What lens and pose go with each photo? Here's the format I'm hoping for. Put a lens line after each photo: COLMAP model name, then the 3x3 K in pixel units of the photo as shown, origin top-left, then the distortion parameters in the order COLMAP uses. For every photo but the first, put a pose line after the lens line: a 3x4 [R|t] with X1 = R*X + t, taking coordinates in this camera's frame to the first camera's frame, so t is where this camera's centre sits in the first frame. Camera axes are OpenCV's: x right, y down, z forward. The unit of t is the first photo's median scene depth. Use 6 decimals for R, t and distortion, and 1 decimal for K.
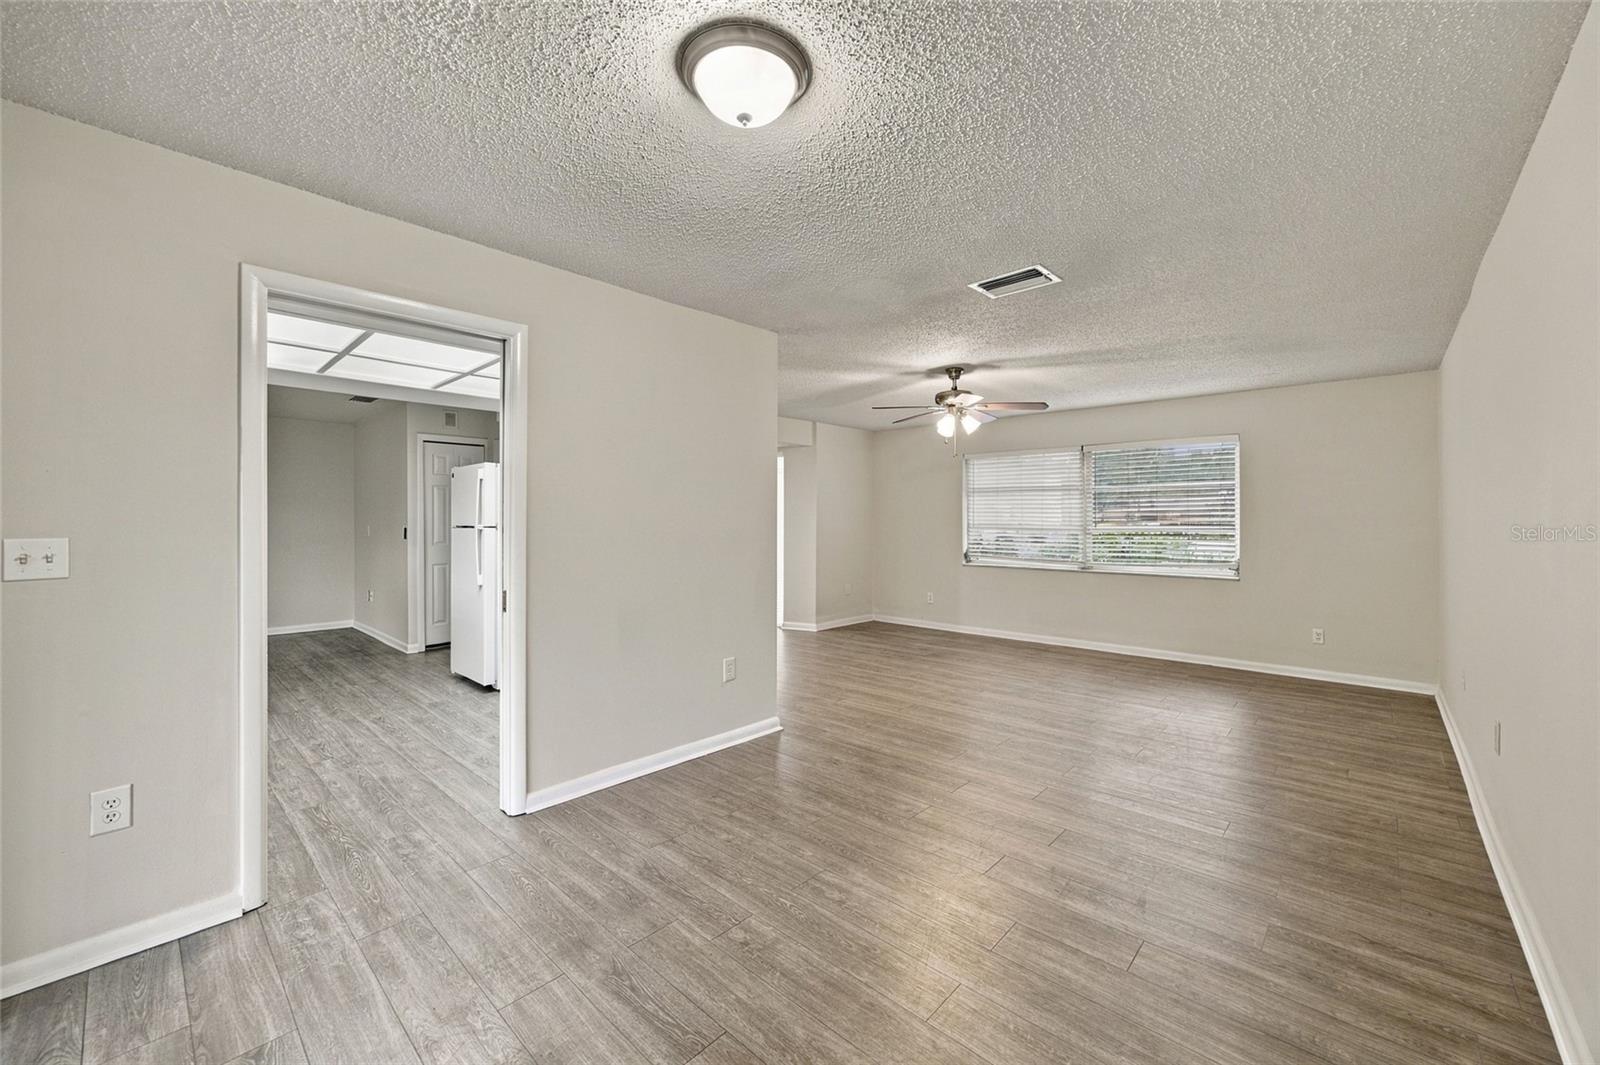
lens RADIAL K [[632.9, 0, 802.2], [0, 632.9, 531.0], [0, 0, 1]] dist [-0.009288, 0.001820]
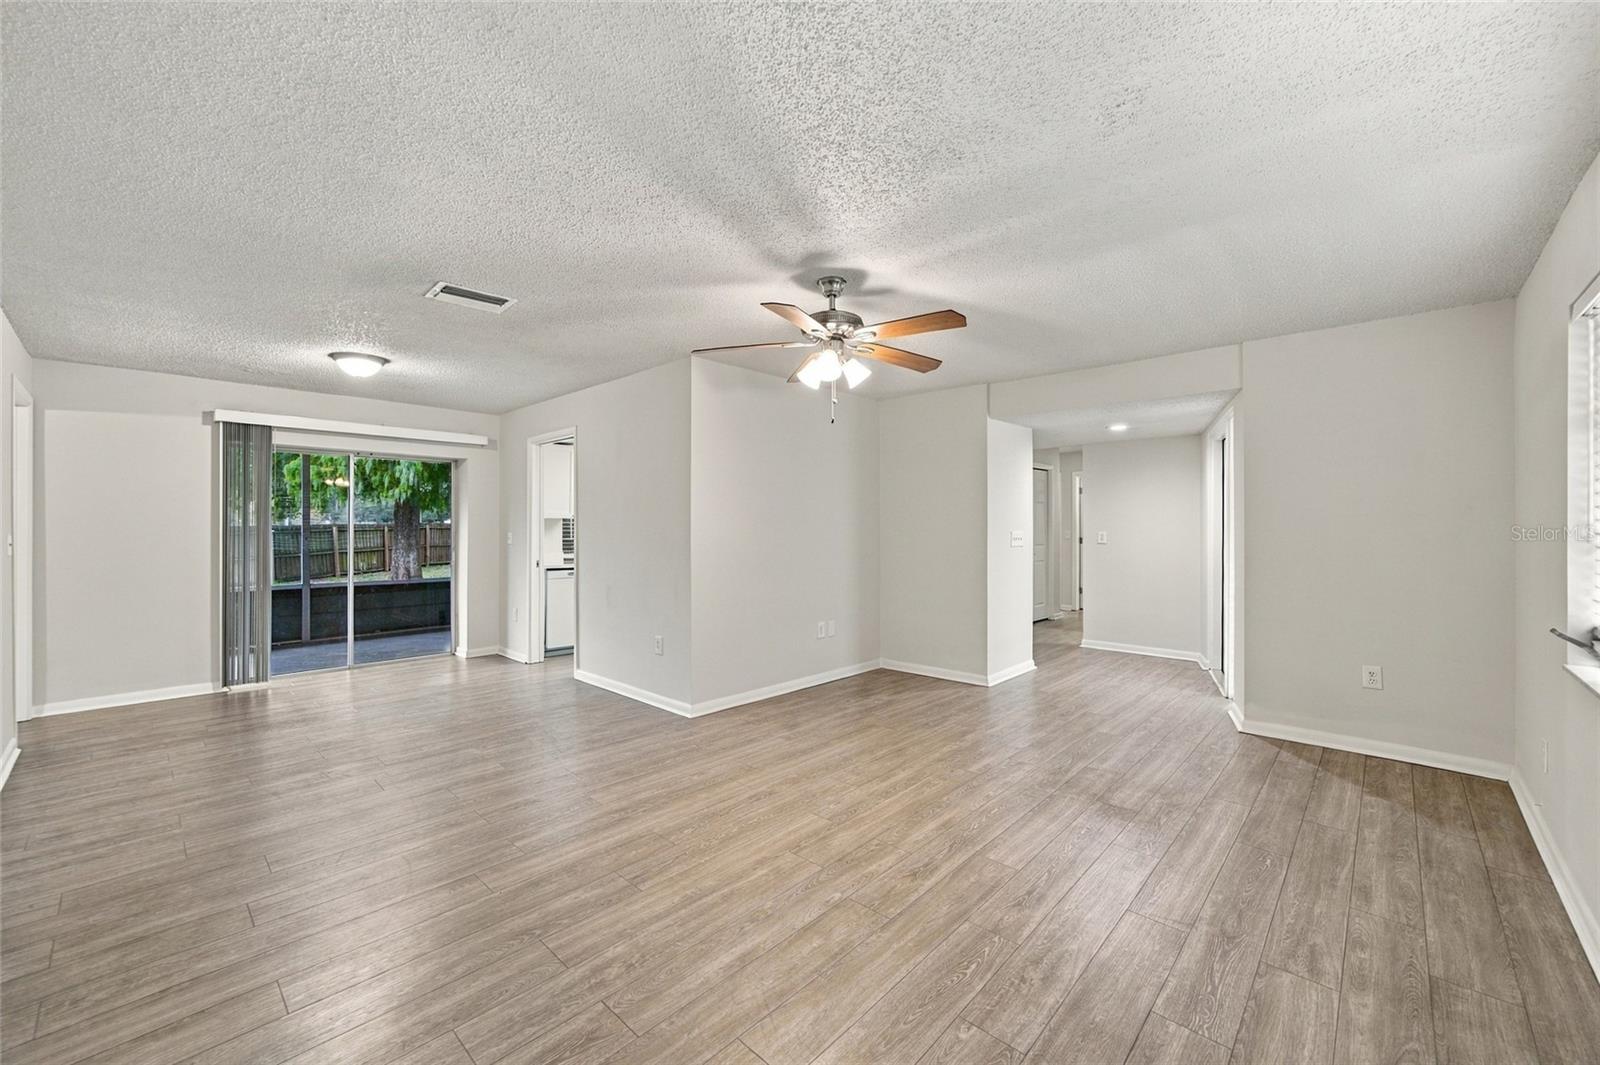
lens RADIAL K [[632.9, 0, 790.1], [0, 632.9, 531.6], [0, 0, 1]] dist [-0.009288, 0.001820]
pose [[-0.018885, 0.004156, -0.999813, 1.497203], [-0.014447, 0.999886, 0.004429, -0.021029], [0.999717, 0.014528, -0.018822, 1.688185]]
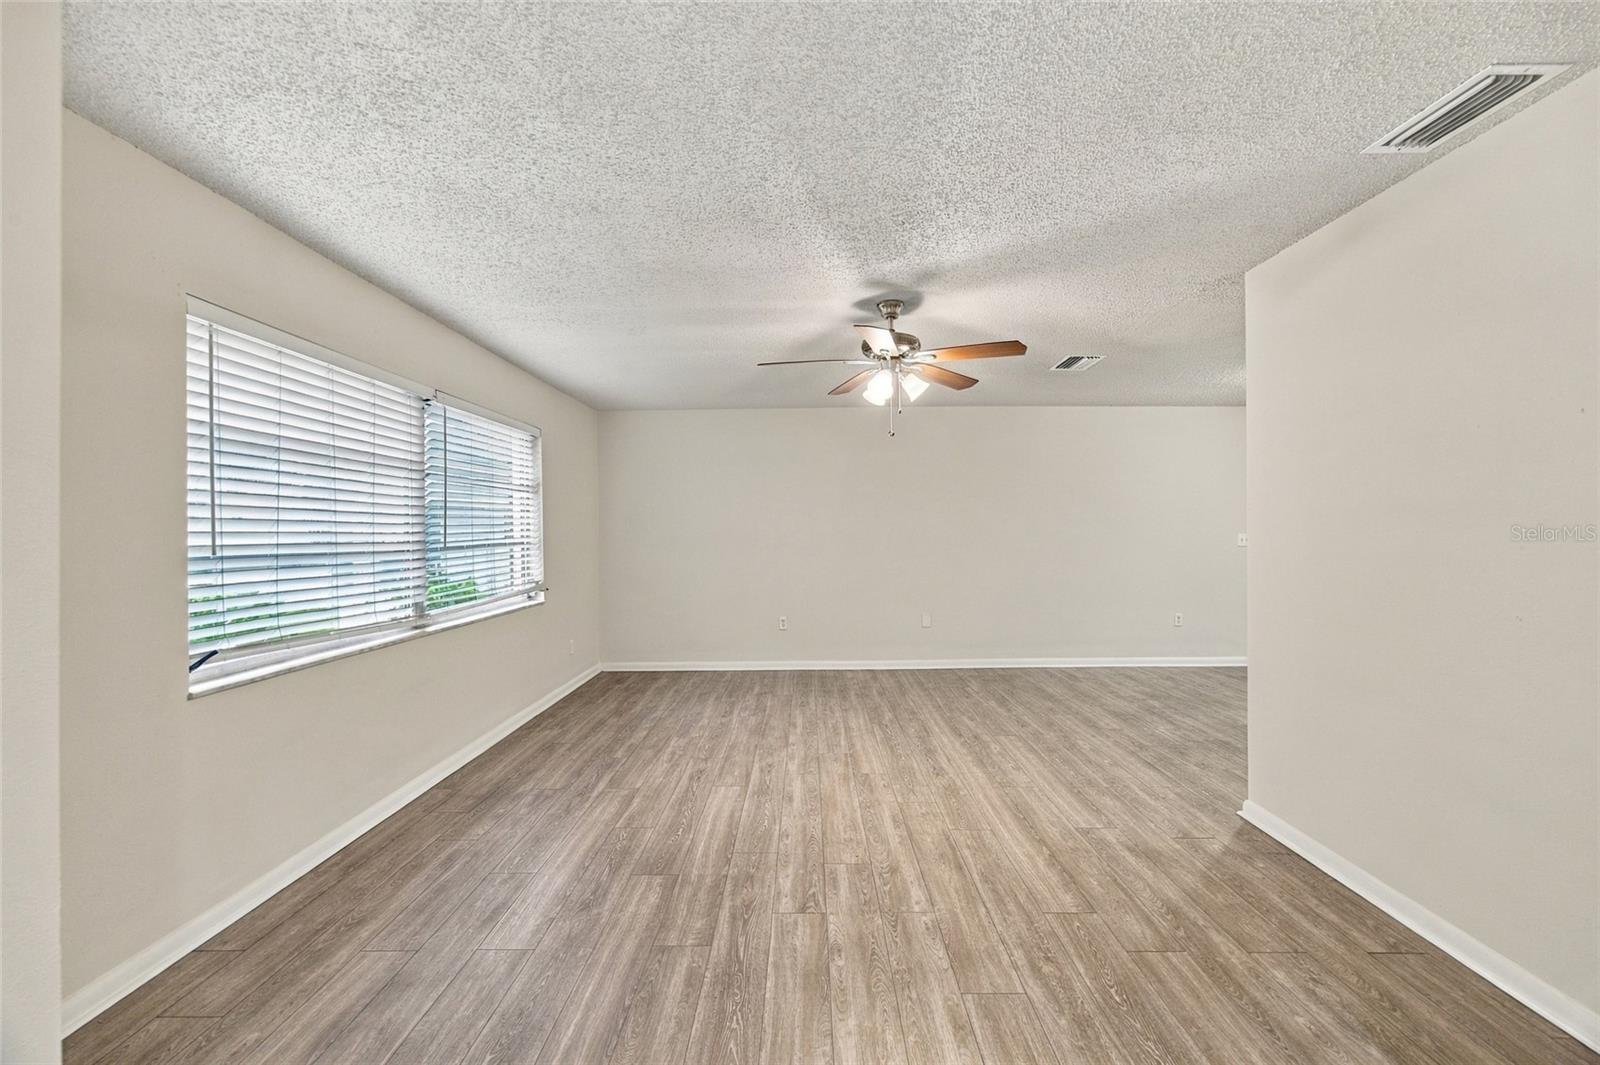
lens RADIAL K [[632.9, 0, 803.6], [0, 632.9, 529.5], [0, 0, 1]] dist [-0.009288, 0.001820]
pose [[-0.674157, 0.008242, 0.738542, -0.328357], [0.018113, 0.999821, 0.005376, -0.037987], [-0.738366, 0.017002, -0.674186, 2.637239]]
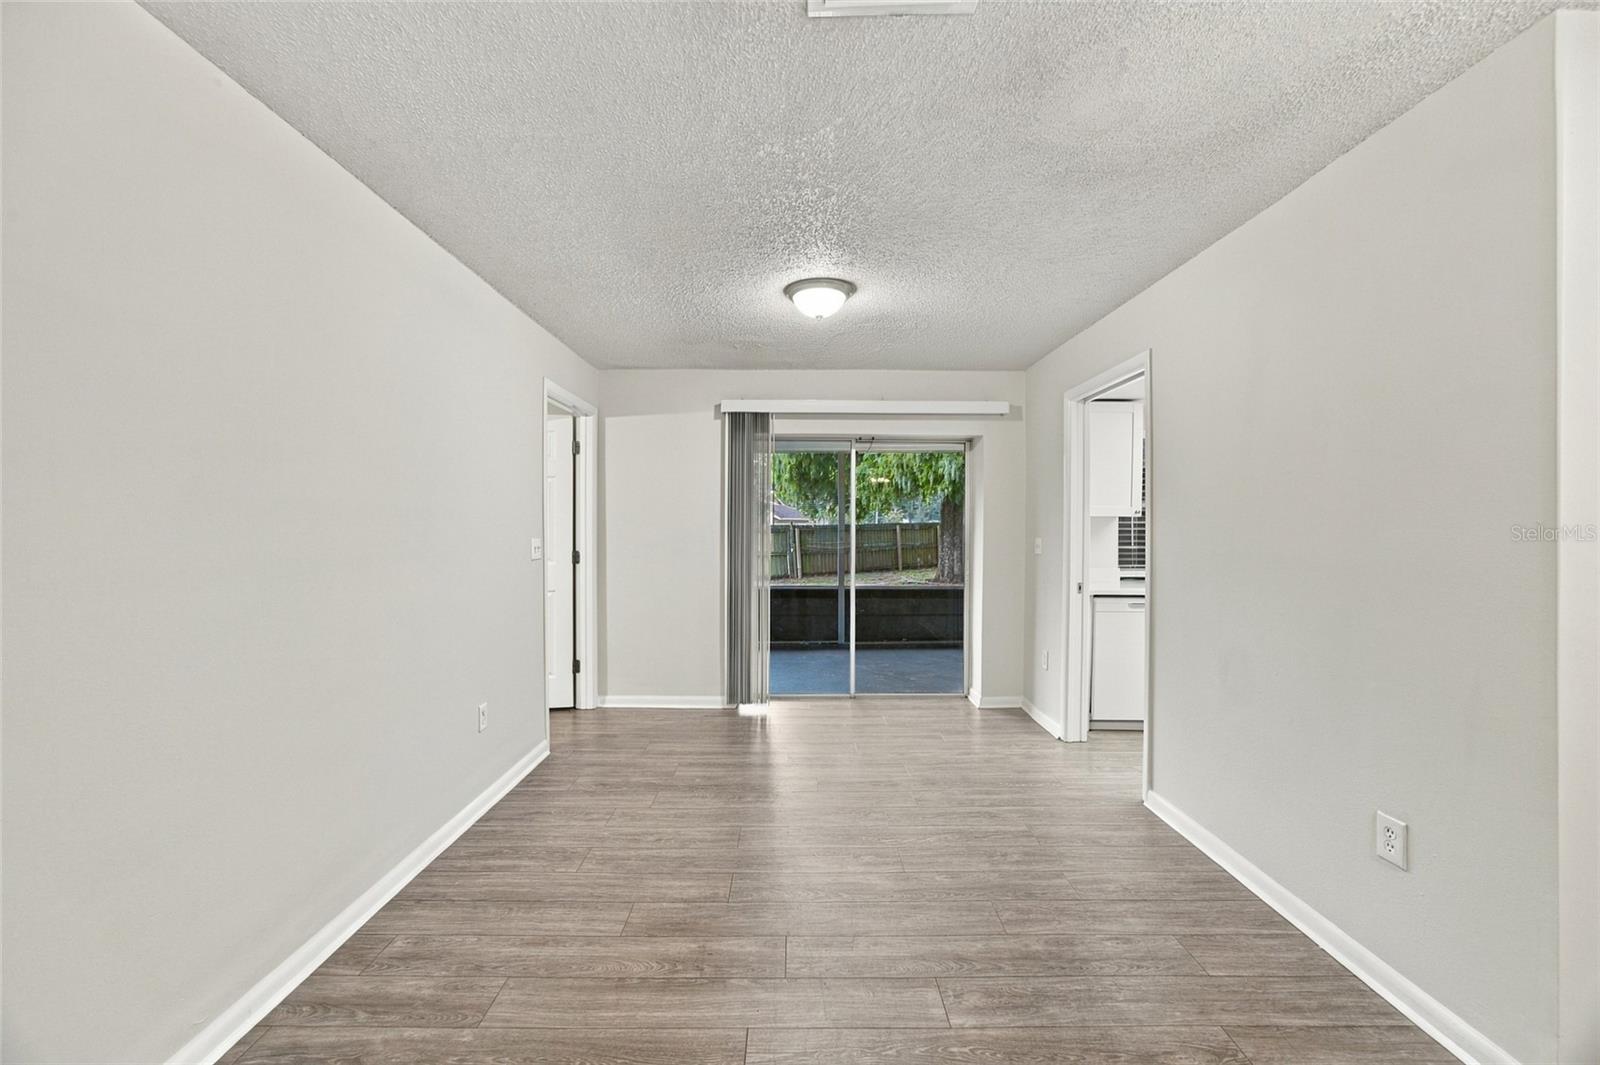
lens RADIAL K [[632.9, 0, 800.4], [0, 632.9, 527.8], [0, 0, 1]] dist [-0.009288, 0.001820]
pose [[-0.730731, 0.000124, -0.682665, 0.726878], [-0.012840, 0.999821, 0.013926, -0.031265], [0.682544, 0.018941, -0.730599, 1.370059]]
